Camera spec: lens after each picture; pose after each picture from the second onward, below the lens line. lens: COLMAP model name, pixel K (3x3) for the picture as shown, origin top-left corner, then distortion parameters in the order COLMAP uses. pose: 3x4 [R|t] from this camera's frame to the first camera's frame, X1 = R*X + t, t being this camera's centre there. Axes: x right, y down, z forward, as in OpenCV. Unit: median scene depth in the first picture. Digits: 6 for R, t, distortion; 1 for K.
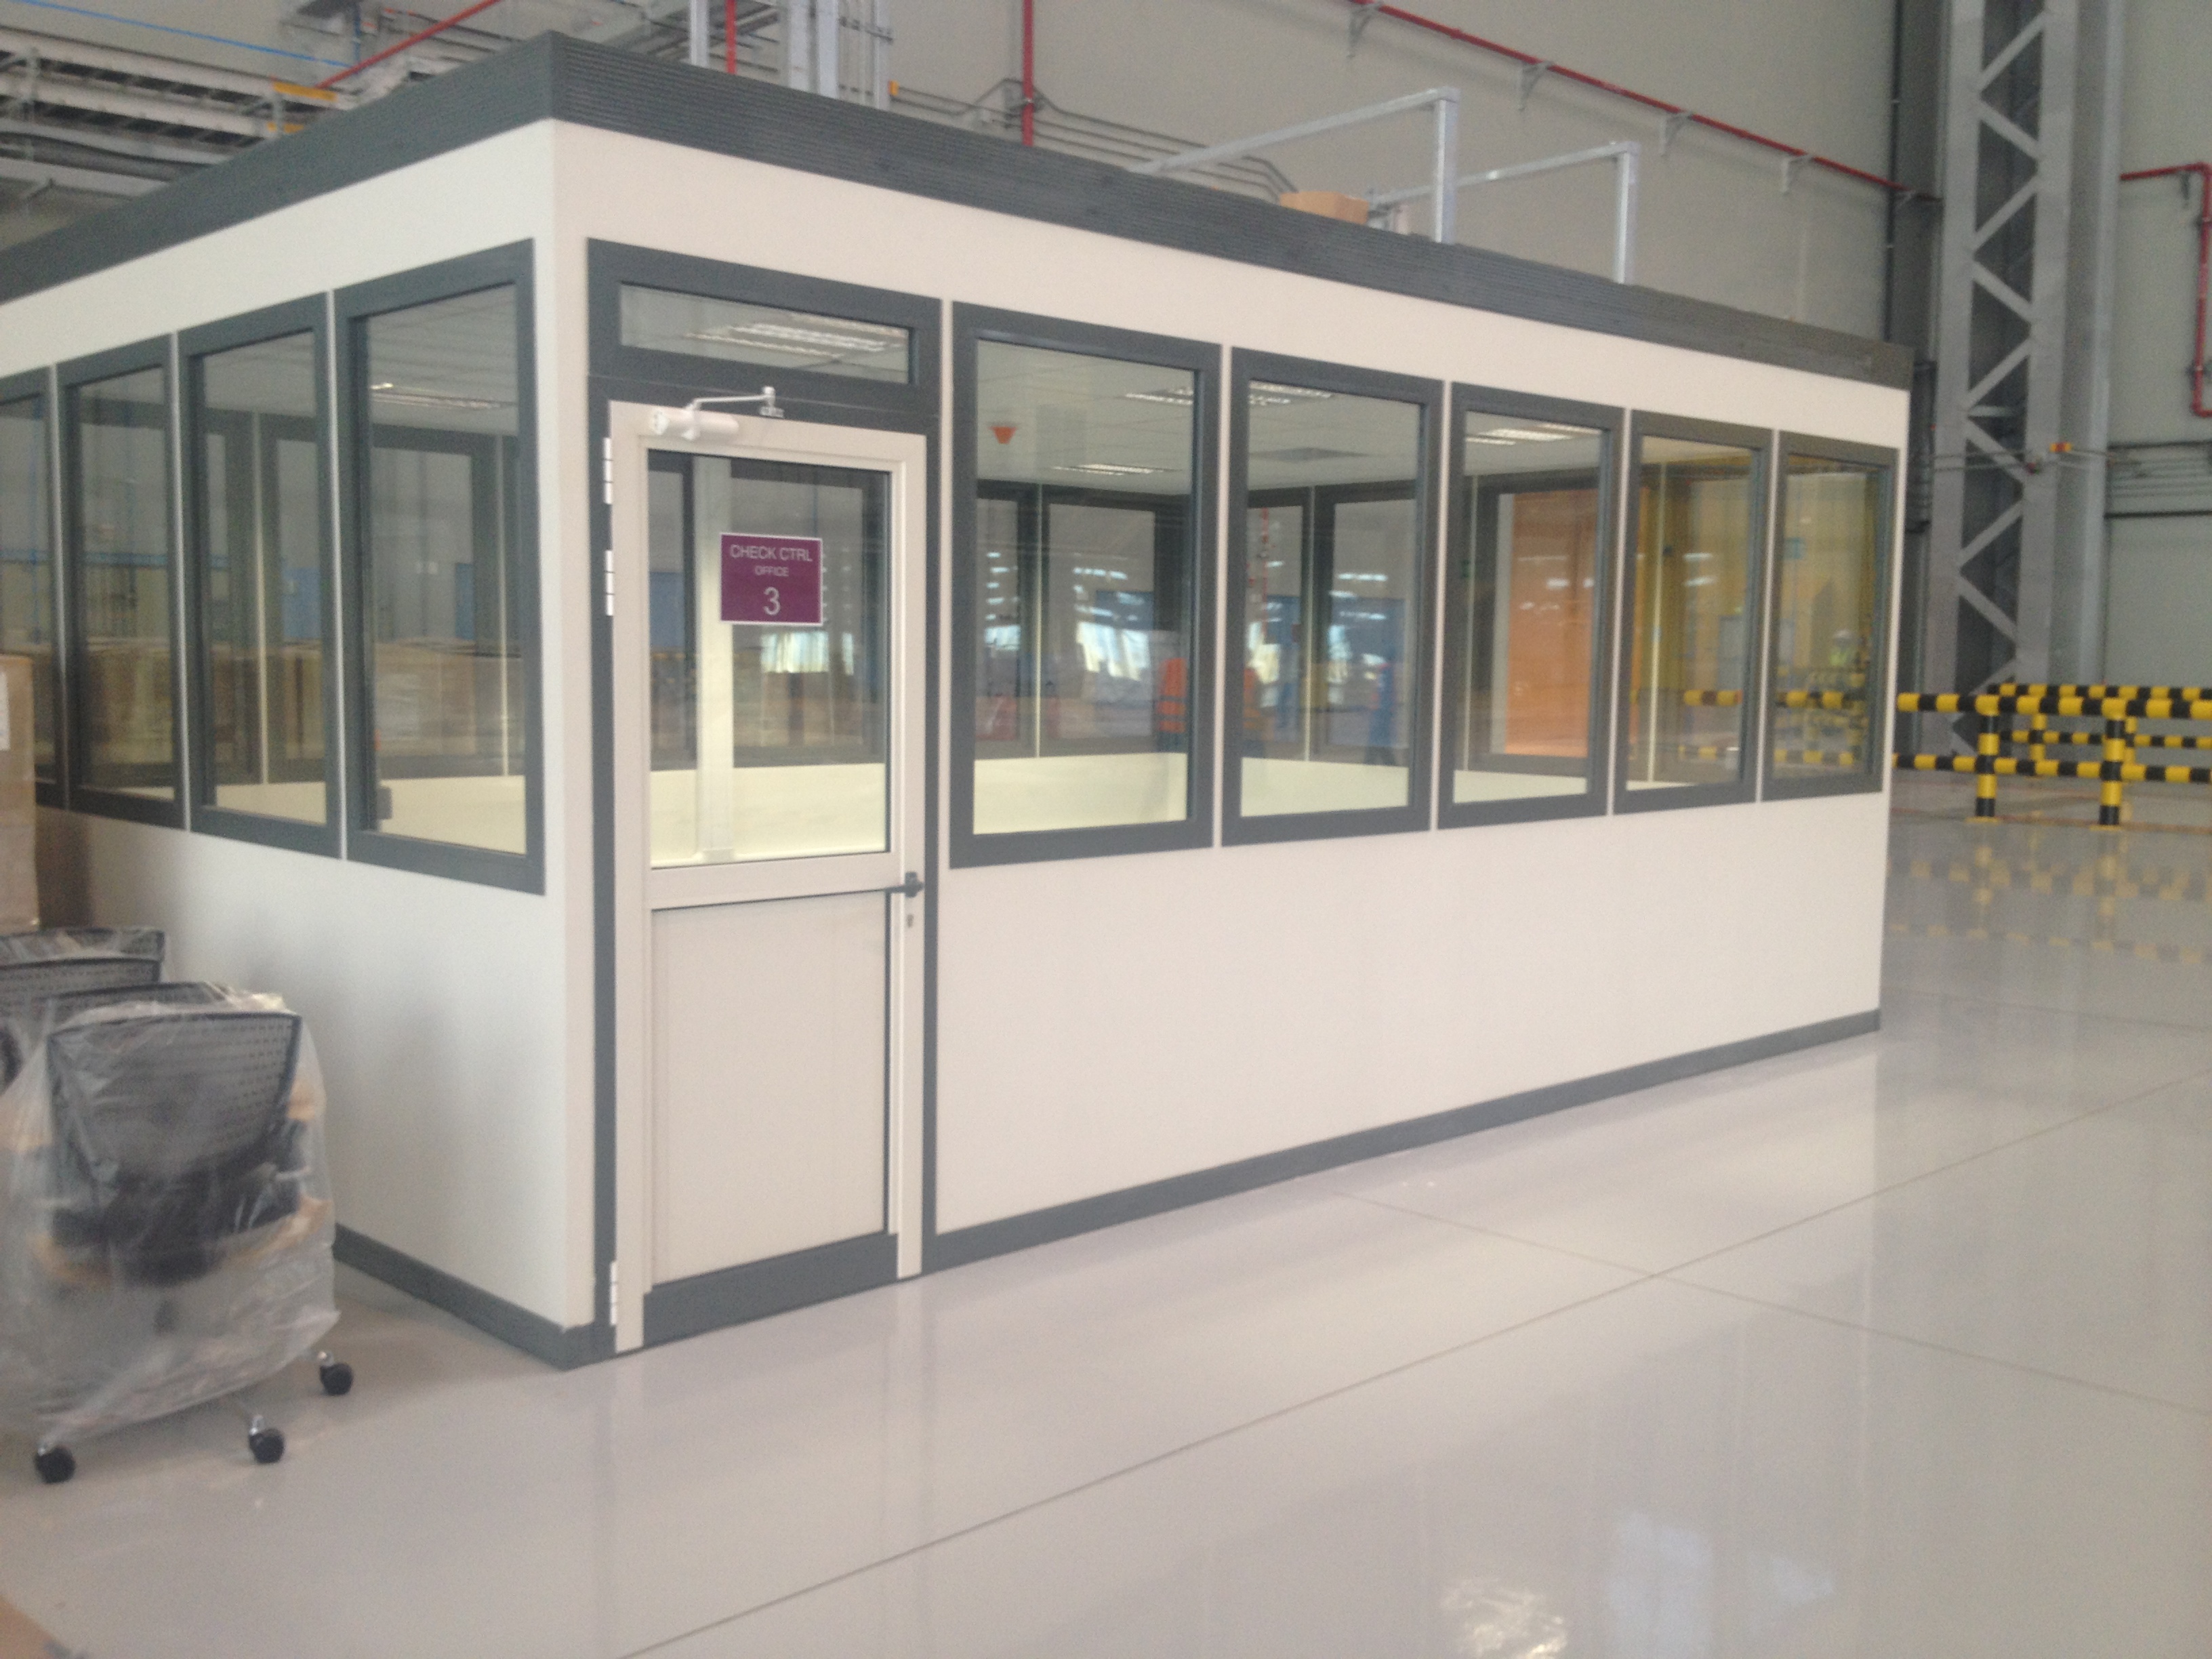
lens RADIAL K [[2097.1, 0, 1101.2], [0, 2097.1, 811.4], [0, 0, 1]] dist [0.036170, 0.000000]
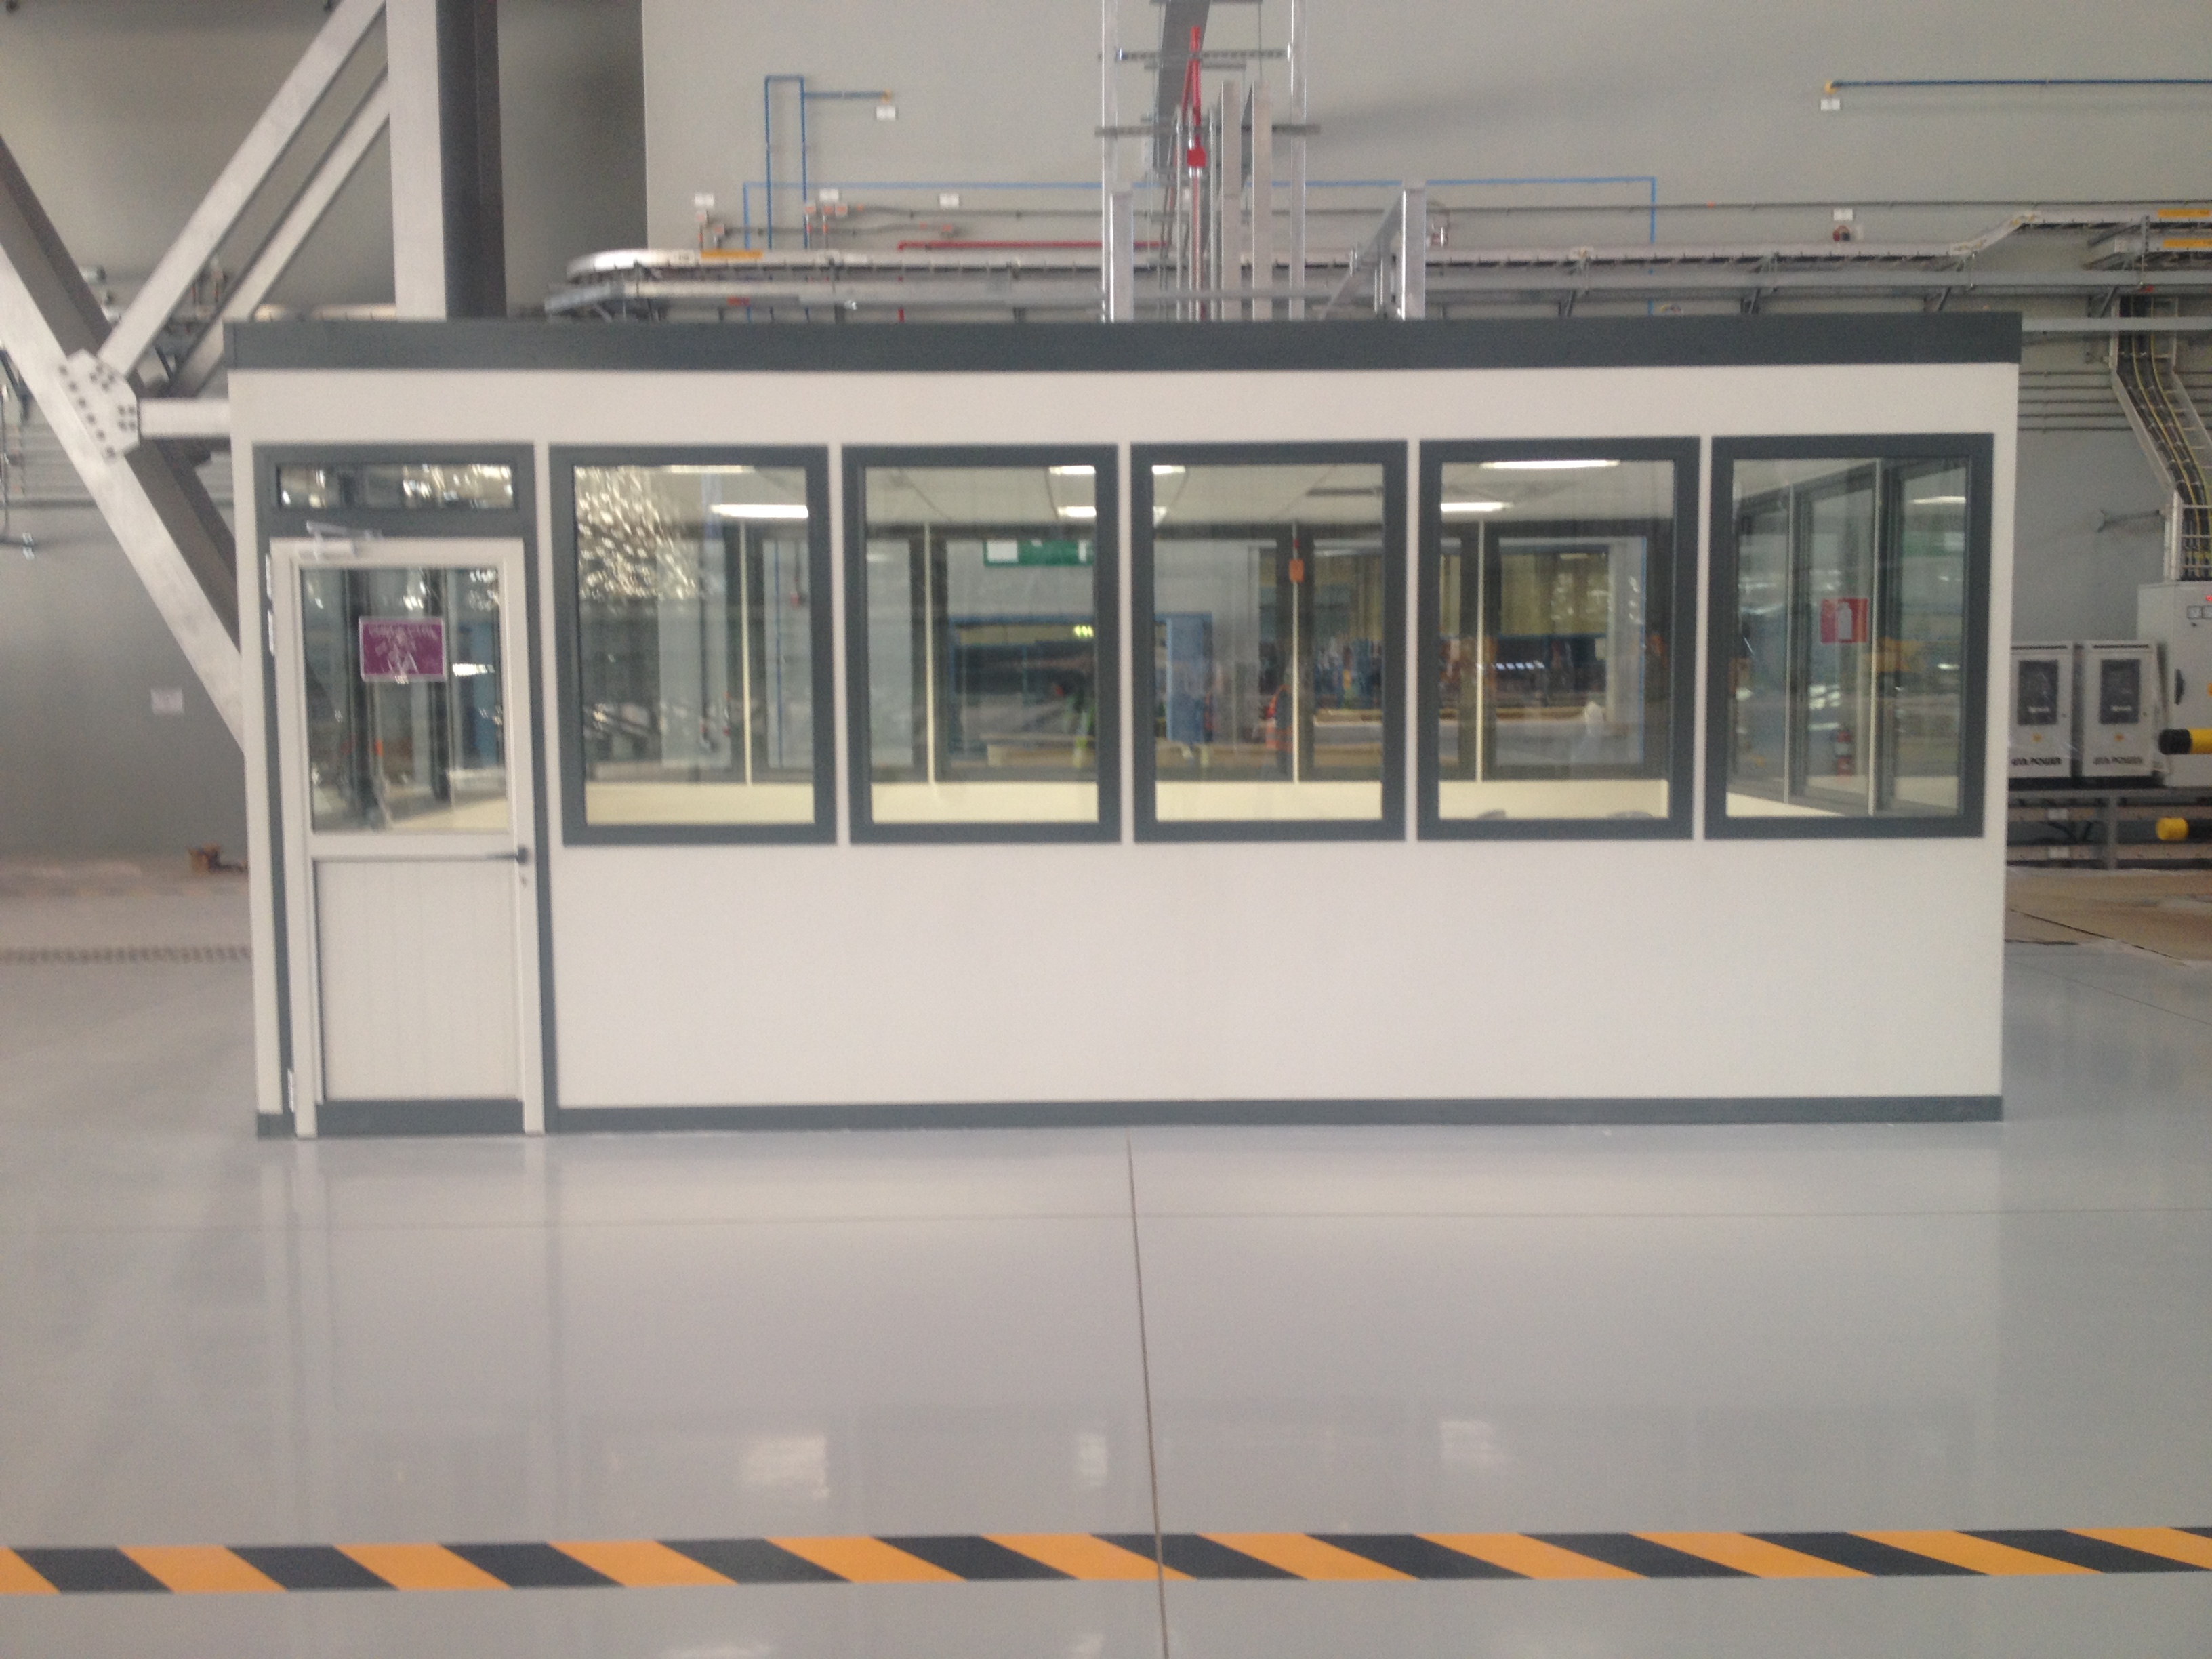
lens RADIAL K [[2097.1, 0, 1098.3], [0, 2097.1, 821.3], [0, 0, 1]] dist [0.036170, 0.000000]
pose [[0.727956, 0.035186, -0.684721, 1.128583], [-0.039111, 0.999187, 0.009765, -0.016738], [0.684508, 0.019671, 0.728740, 0.220810]]
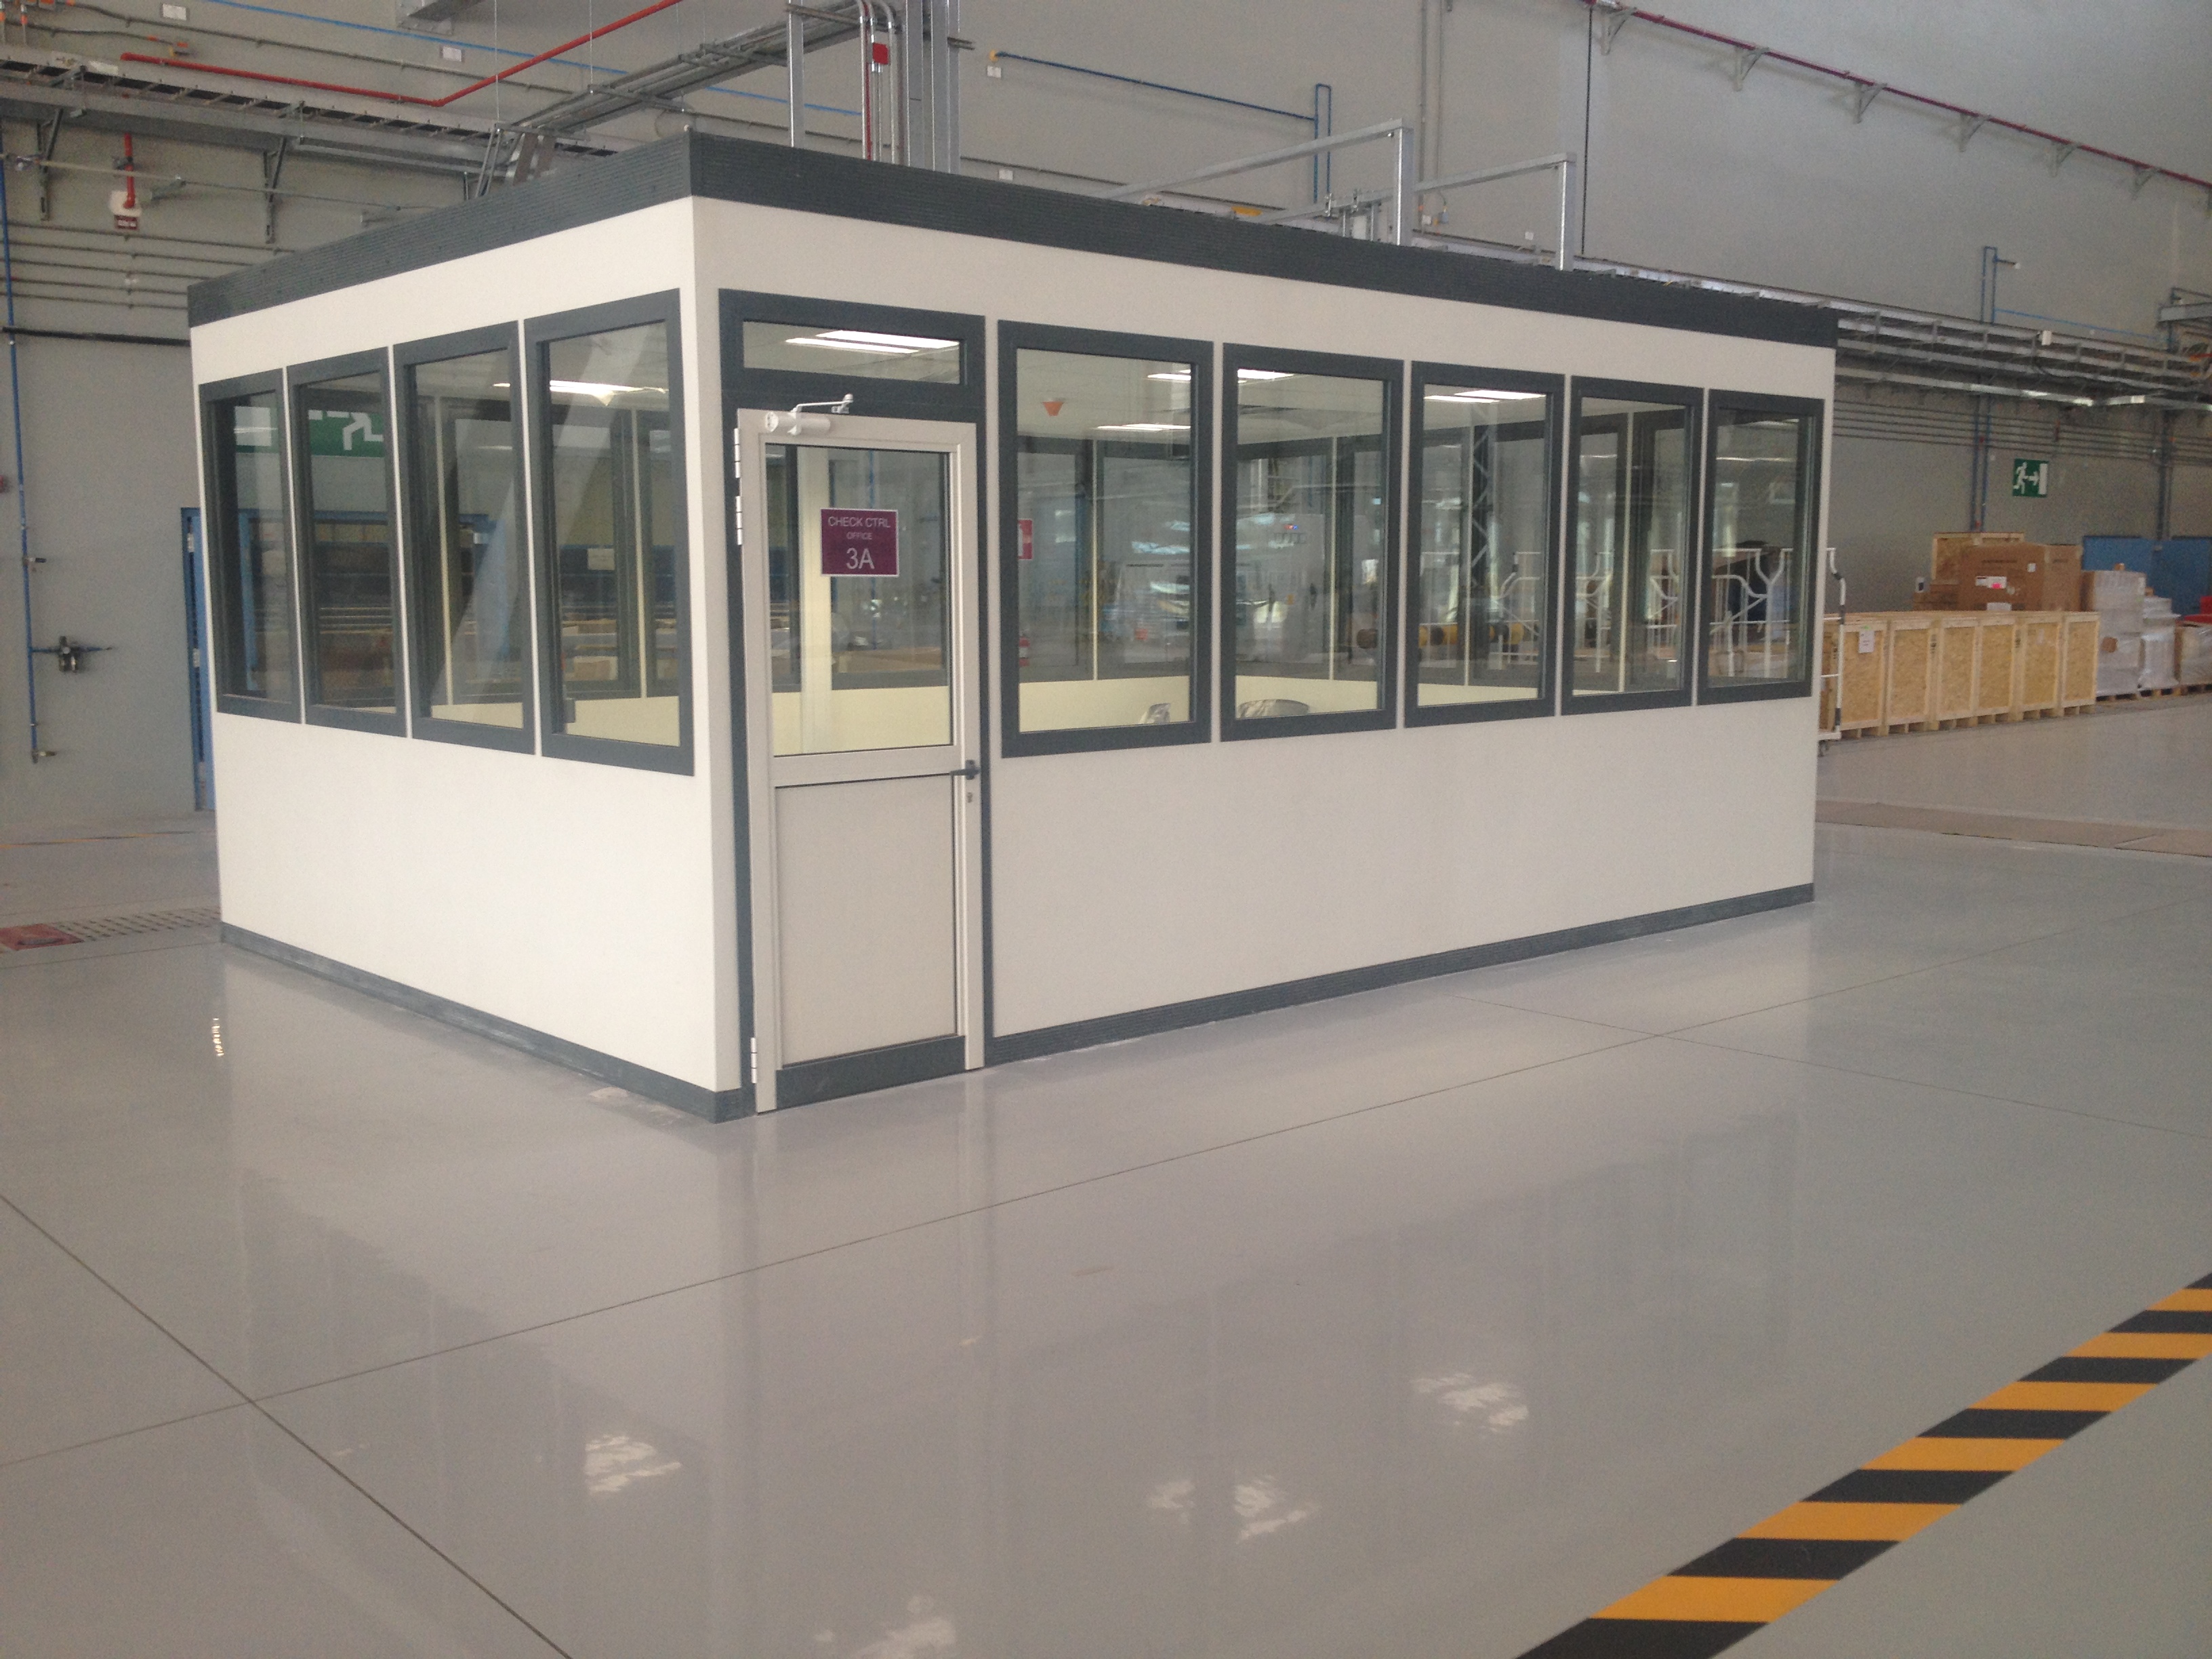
lens RADIAL K [[2097.1, 0, 1116.2], [0, 2097.1, 846.8], [0, 0, 1]] dist [0.036170, 0.000000]
pose [[0.999166, -0.011741, -0.039106, 0.049453], [0.013634, 0.998730, 0.048496, 0.020074], [0.038487, -0.048989, 0.998058, -0.293962]]
